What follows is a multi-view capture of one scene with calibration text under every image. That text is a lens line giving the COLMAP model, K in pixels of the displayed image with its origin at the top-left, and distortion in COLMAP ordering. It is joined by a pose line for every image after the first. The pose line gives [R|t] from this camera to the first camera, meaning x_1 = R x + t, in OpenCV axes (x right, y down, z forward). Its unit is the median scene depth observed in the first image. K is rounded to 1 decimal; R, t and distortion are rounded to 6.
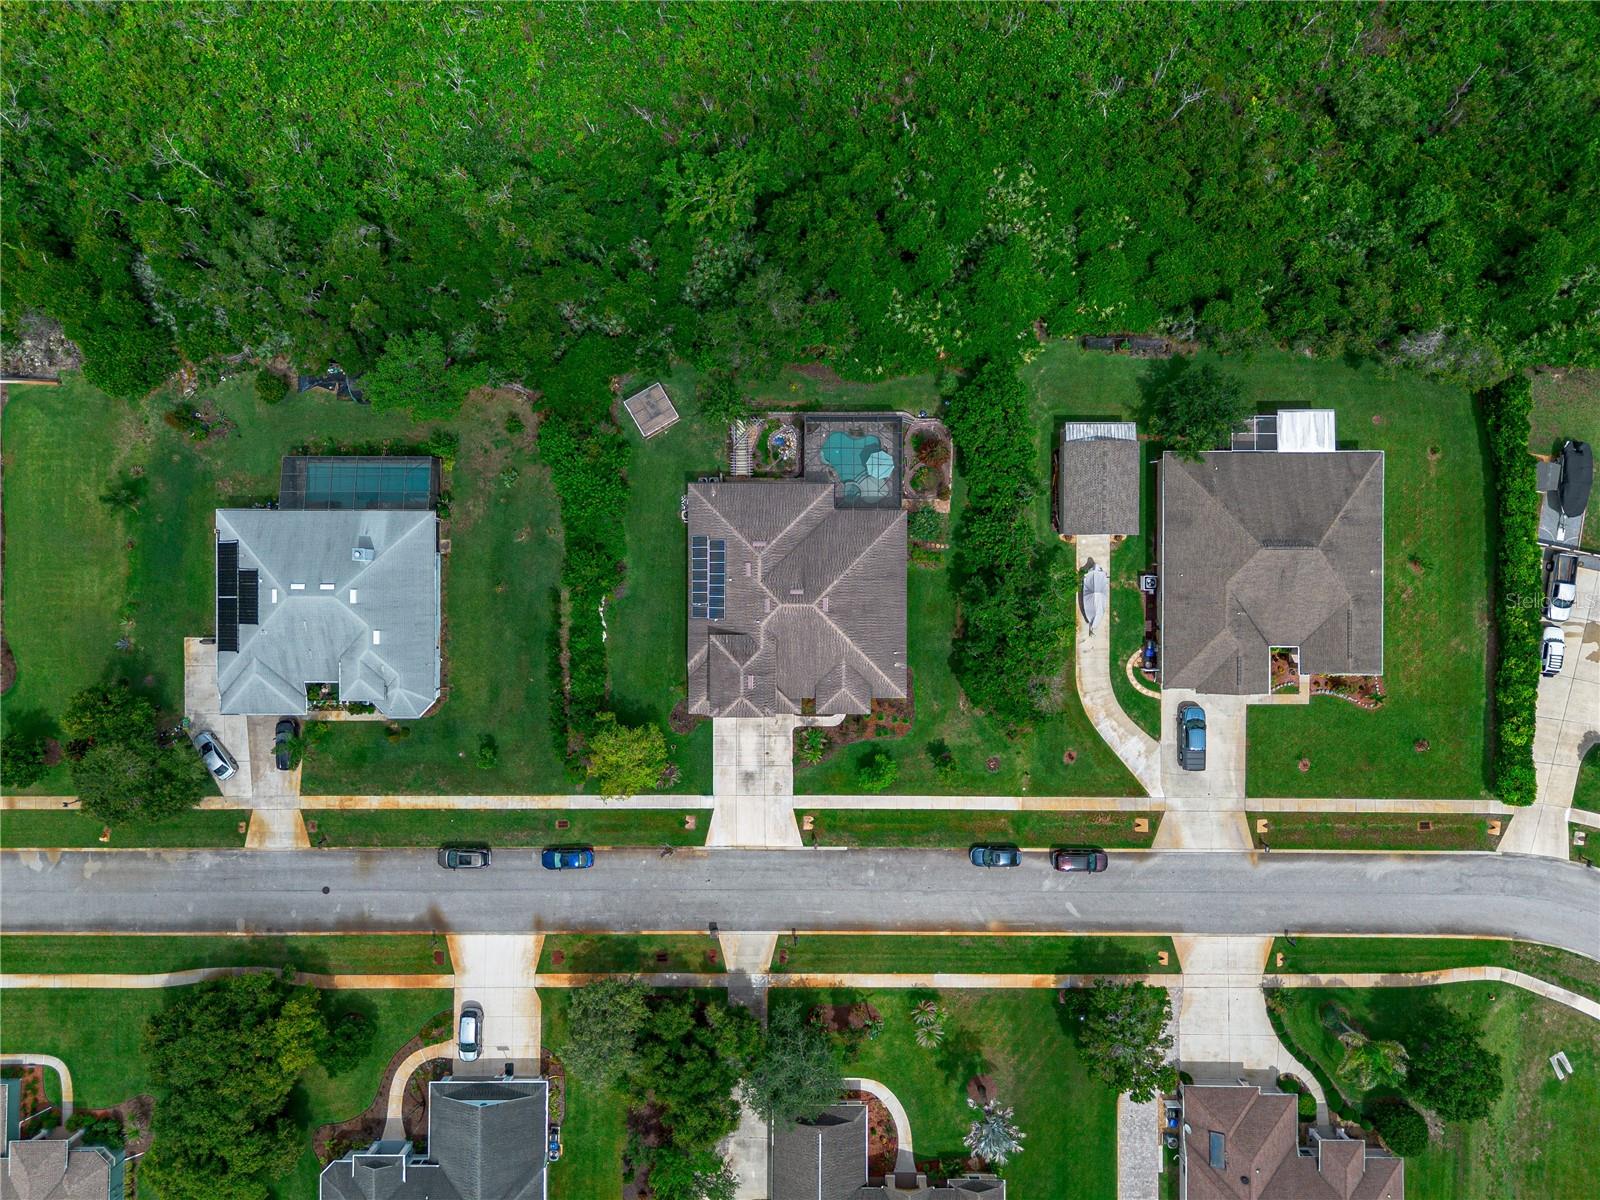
lens RADIAL K [[1163.8, 0, 800.9], [0, 1163.8, 571.1], [0, 0, 1]] dist [0.081541, -0.073661]
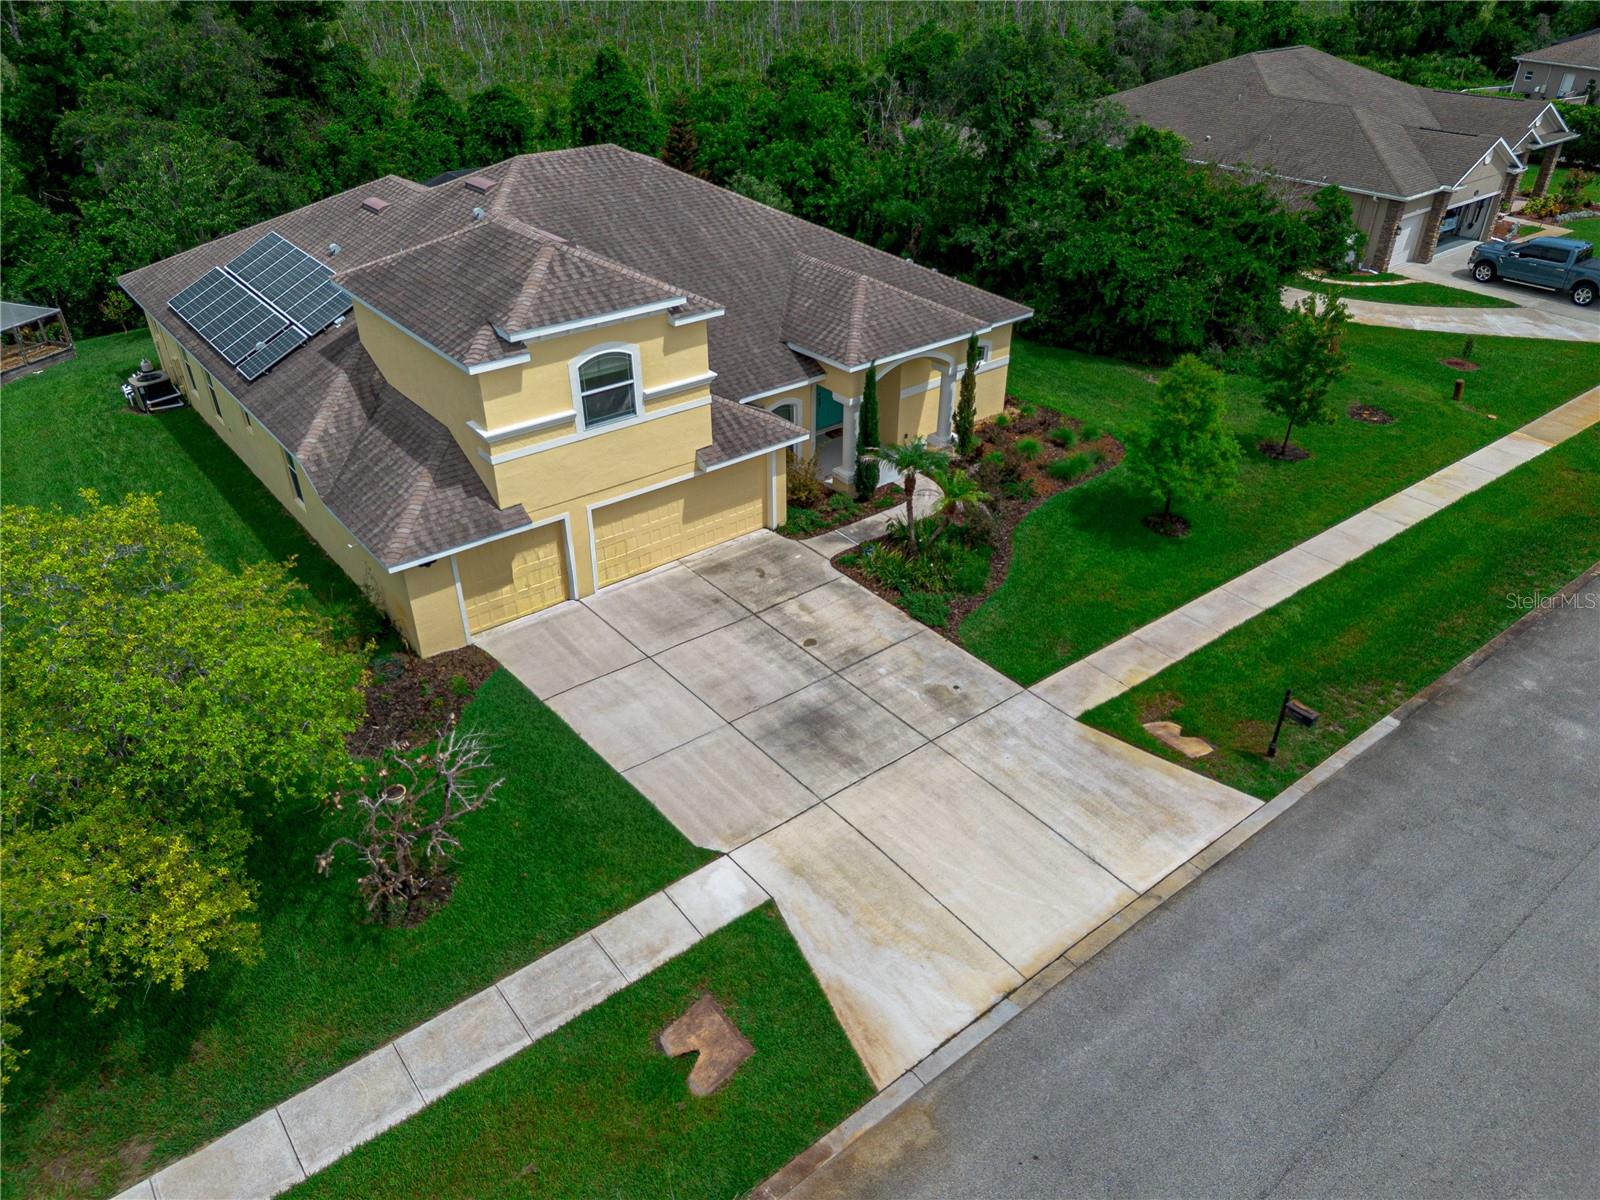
lens RADIAL K [[1163.8, 0, 800.9], [0, 1163.8, 571.1], [0, 0, 1]] dist [0.081541, -0.073661]
pose [[0.778194, -0.308643, 0.546950, -0.149249], [0.627934, 0.397171, -0.669294, 0.300565], [-0.010660, 0.864289, 0.502883, 0.871628]]
